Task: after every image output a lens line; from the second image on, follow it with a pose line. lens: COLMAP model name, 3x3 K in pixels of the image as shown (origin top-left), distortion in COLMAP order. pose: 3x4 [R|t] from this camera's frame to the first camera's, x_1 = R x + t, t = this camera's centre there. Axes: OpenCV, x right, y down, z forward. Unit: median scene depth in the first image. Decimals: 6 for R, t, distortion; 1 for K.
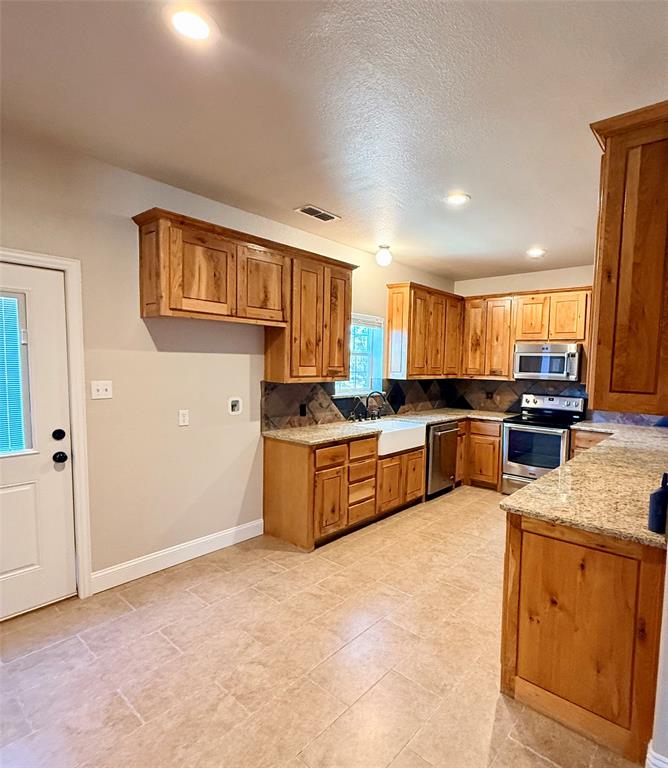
lens RADIAL K [[415.8, 0, 397.7], [0, 415.8, 393.8], [0, 0, 1]] dist [0.000960, -0.004384]
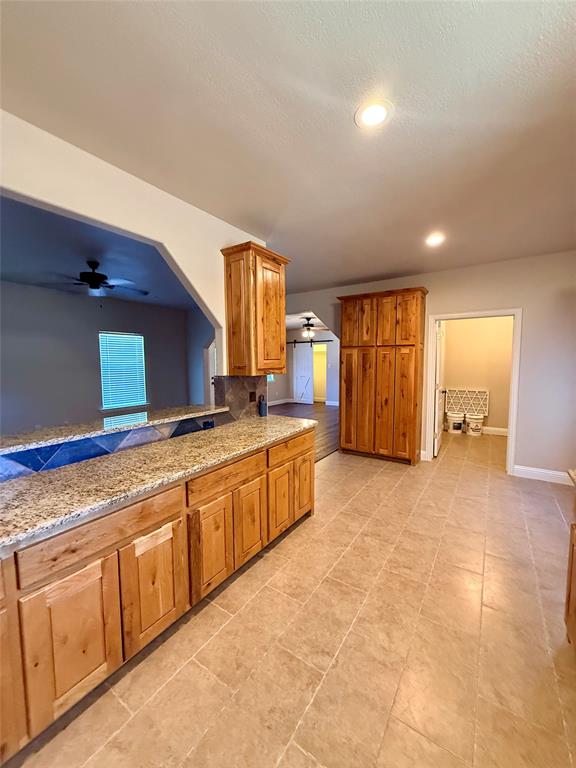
lens RADIAL K [[305.9, 0, 287.0], [0, 305.9, 382.7], [0, 0, 1]] dist [0.003236, 0.000155]
pose [[-0.998534, -0.014318, -0.052197, 0.259055], [-0.021819, 0.989028, 0.146110, -0.082125], [0.049532, 0.147035, -0.987890, 1.320204]]
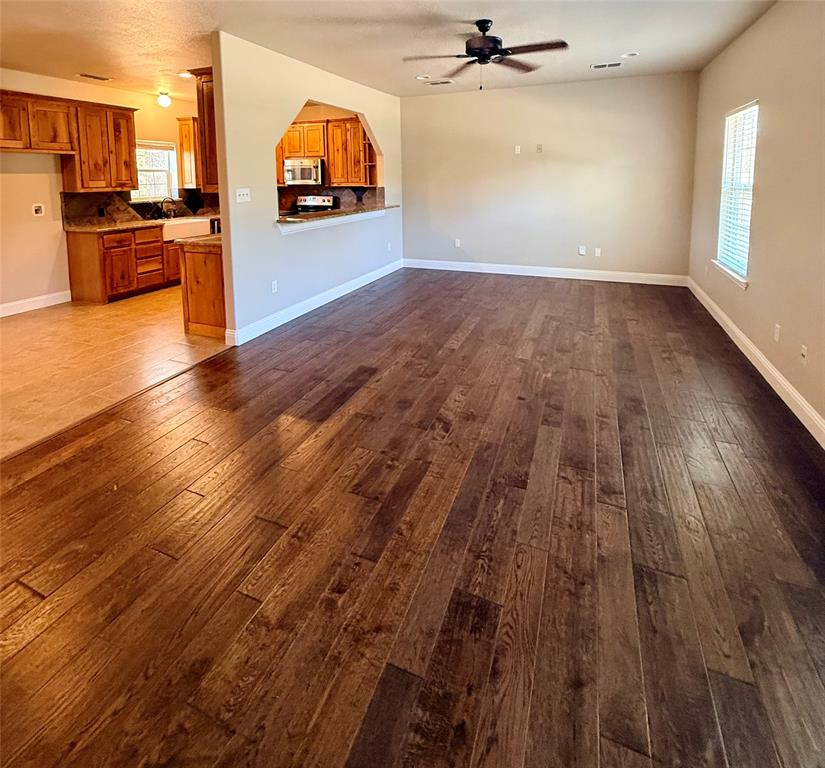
lens RADIAL K [[434.7, 0, 414.3], [0, 434.7, 215.9], [0, 0, 1]] dist [-0.003332, 0.000170]
pose [[0.964807, -0.059094, 0.256233, 0.454464], [0.054552, 0.998203, 0.024806, 0.079738], [-0.257239, -0.009955, 0.966297, -0.744881]]
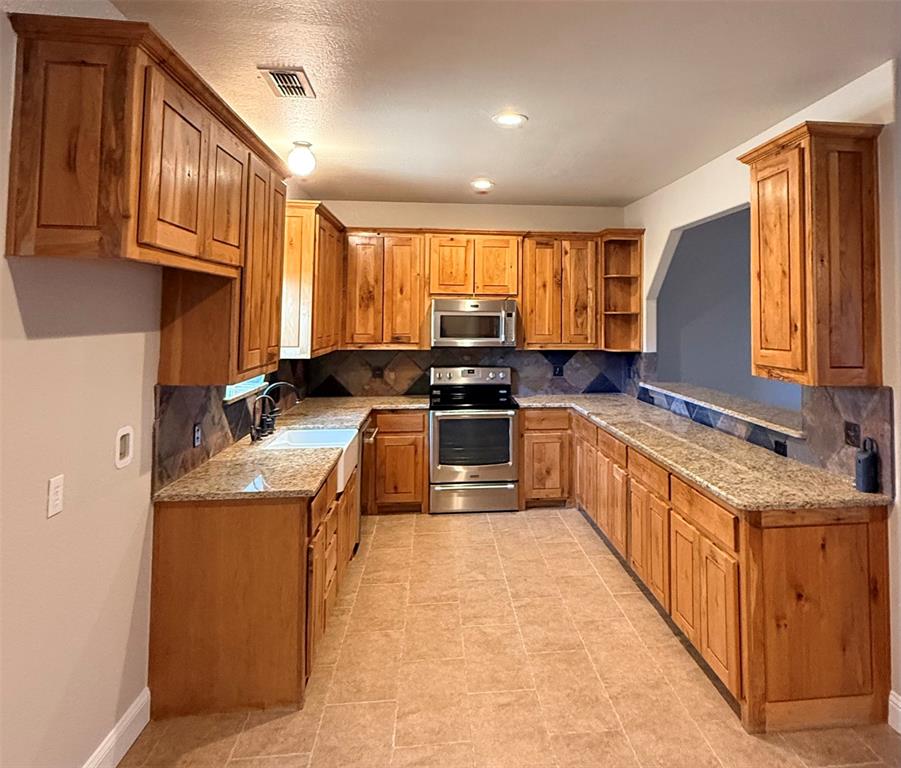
lens RADIAL K [[620.4, 0, 515.5], [0, 620.4, 290.7], [0, 0, 1]] dist [-0.001541, 0.007180]
pose [[0.710500, 0.011368, 0.703606, -0.540338], [0.061388, 0.995056, -0.078067, -0.058724], [-0.701015, 0.098659, 0.706289, 0.193305]]
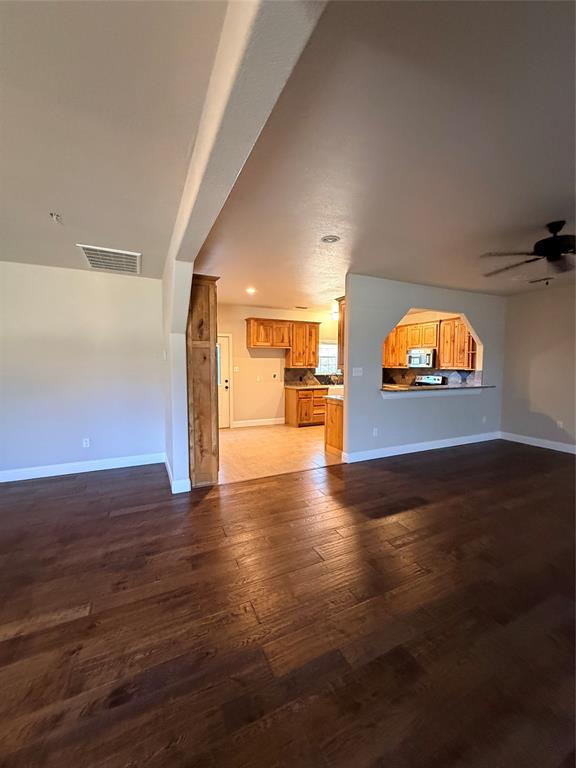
lens RADIAL K [[305.9, 0, 289.4], [0, 305.9, 382.4], [0, 0, 1]] dist [0.003236, 0.000155]
pose [[0.890431, 0.008388, -0.455042, 0.640845], [-0.016351, 0.999774, -0.013567, 0.095873], [0.454825, 0.019521, 0.890367, -0.815568]]
